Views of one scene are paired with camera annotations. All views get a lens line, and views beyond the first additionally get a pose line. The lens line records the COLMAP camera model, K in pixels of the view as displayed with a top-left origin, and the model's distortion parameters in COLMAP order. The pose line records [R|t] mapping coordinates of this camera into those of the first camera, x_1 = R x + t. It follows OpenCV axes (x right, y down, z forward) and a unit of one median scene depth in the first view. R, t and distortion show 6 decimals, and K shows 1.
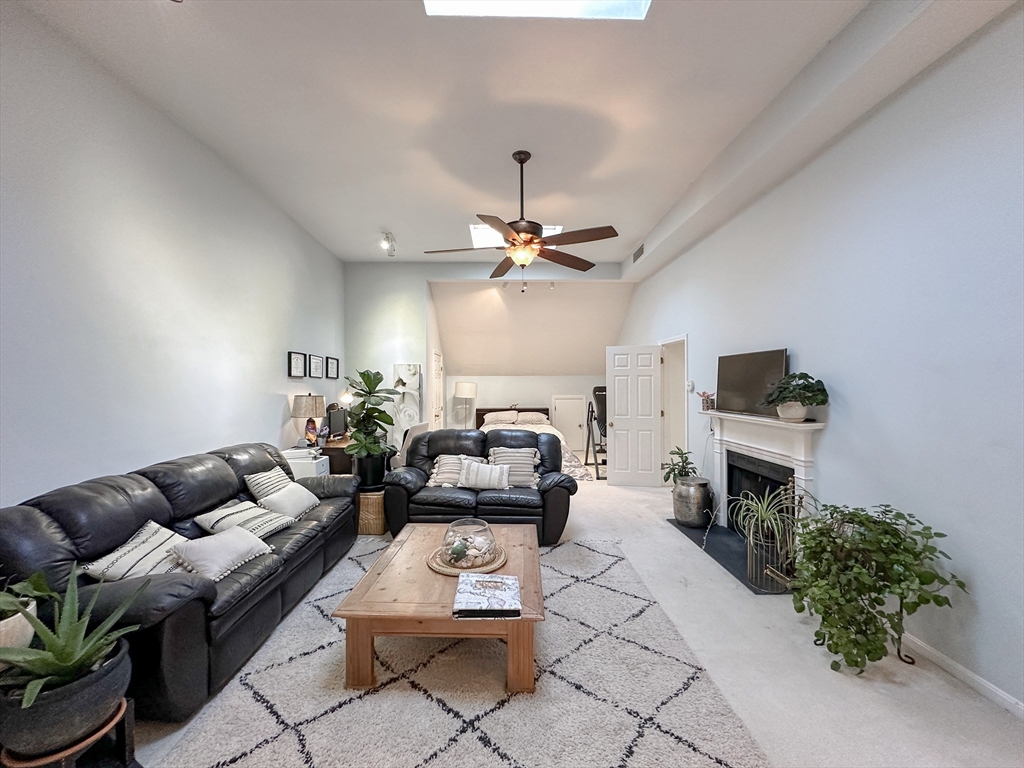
lens RADIAL K [[411.2, 0, 514.3], [0, 411.2, 385.2], [0, 0, 1]] dist [-0.002143, -0.000422]
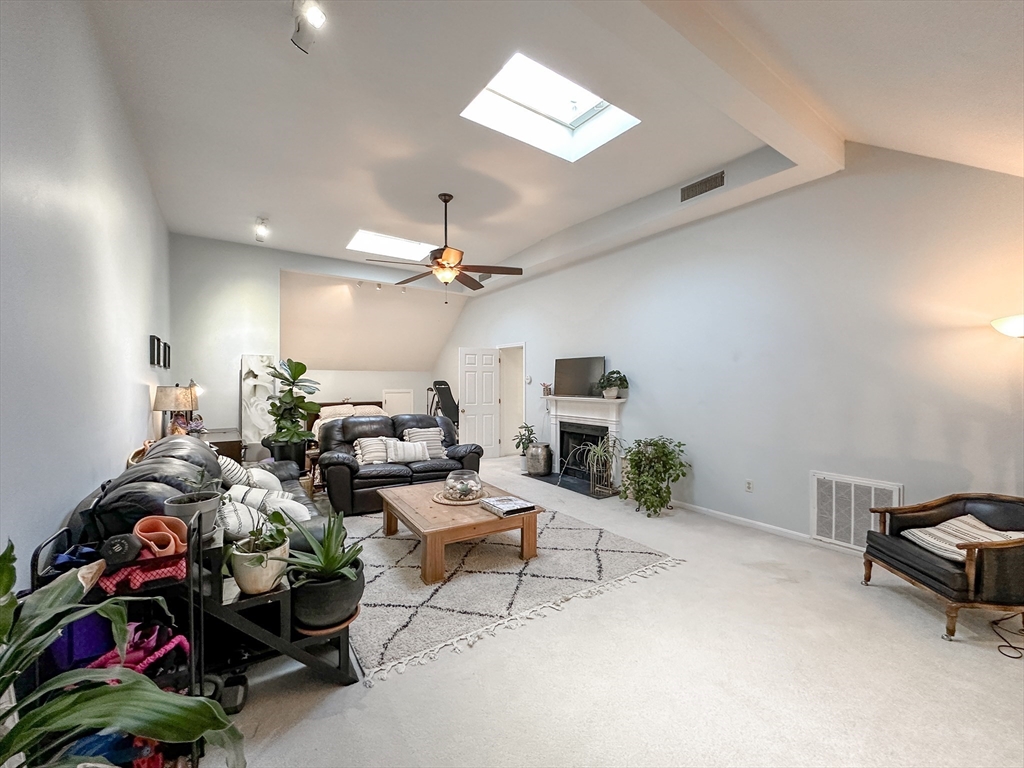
lens RADIAL K [[411.6, 0, 512.0], [0, 411.6, 384.0], [0, 0, 1]] dist [0.000465, 0.000064]
pose [[0.837246, 0.003334, 0.546817, -0.504161], [-0.003521, 0.999994, -0.000705, 0.023818], [-0.546816, -0.001335, 0.837252, -0.185012]]
